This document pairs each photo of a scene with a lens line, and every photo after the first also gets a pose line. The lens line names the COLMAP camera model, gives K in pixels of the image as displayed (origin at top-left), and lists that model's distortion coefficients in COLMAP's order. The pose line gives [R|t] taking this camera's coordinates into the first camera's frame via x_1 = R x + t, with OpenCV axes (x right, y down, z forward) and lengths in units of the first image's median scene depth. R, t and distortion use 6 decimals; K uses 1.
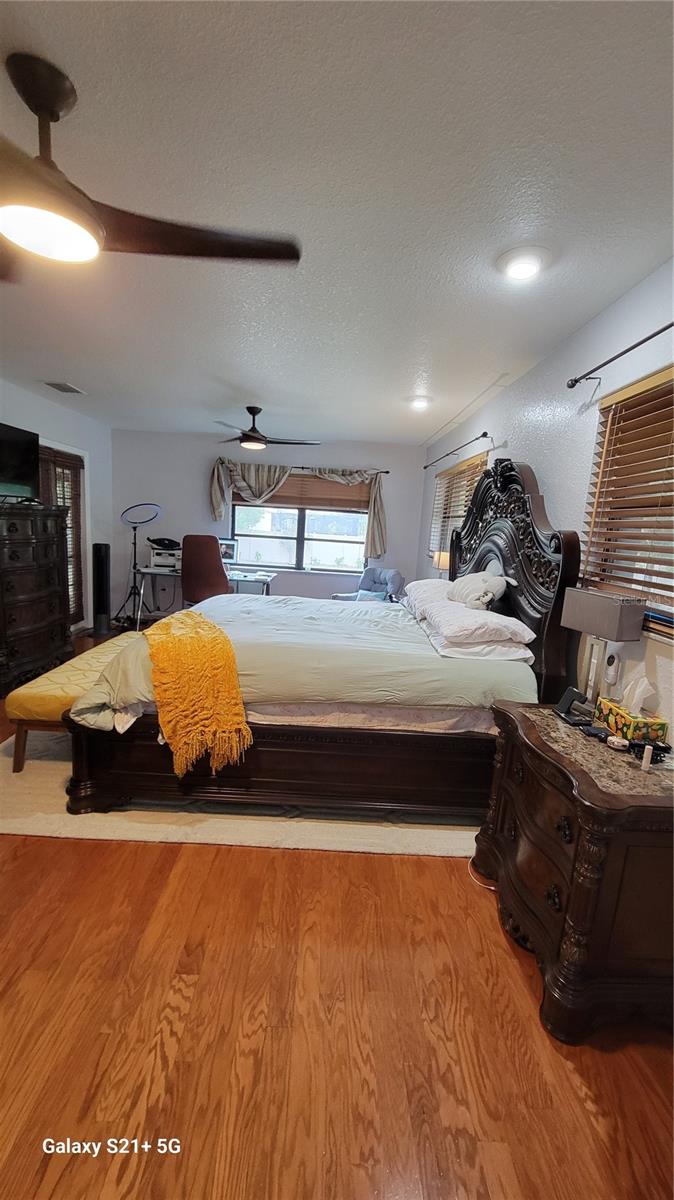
lens RADIAL K [[489.4, 0, 336.4], [0, 489.4, 601.8], [0, 0, 1]] dist [0.006191, -0.000334]
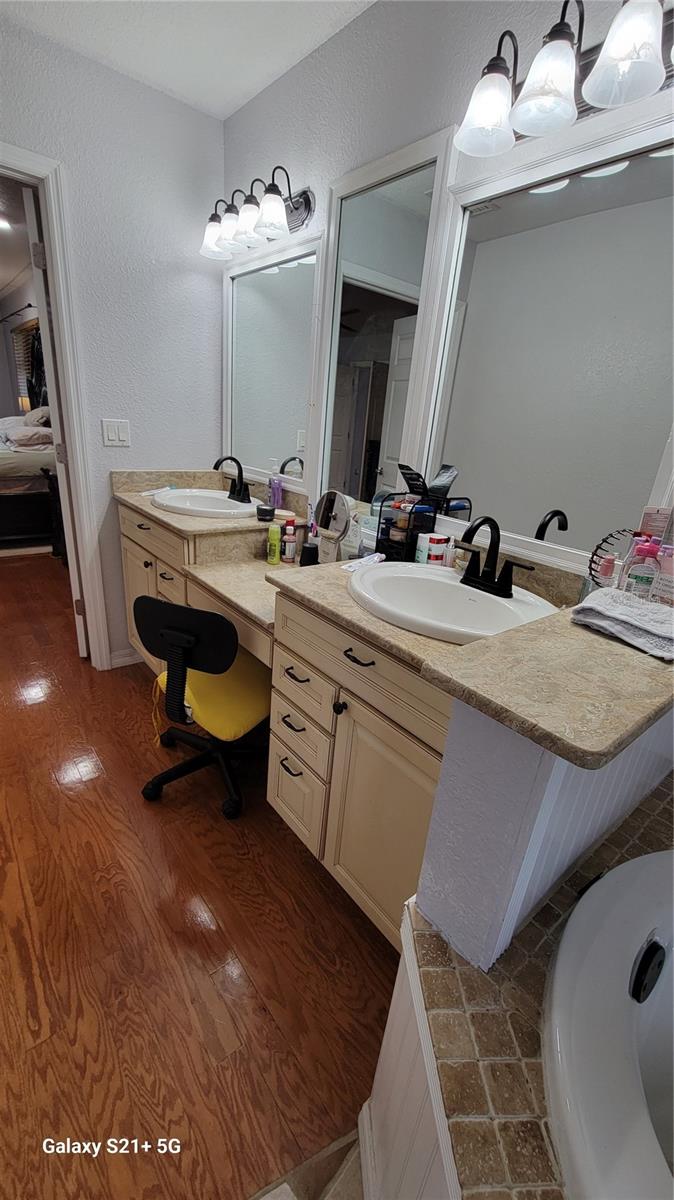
lens RADIAL K [[489.4, 0, 334.9], [0, 489.4, 603.4], [0, 0, 1]] dist [0.006191, -0.000334]
pose [[0.788770, -0.225214, 0.571945, -0.009567], [0.070875, 0.957579, 0.279320, 0.220241], [-0.610589, -0.179782, 0.771271, -1.170946]]
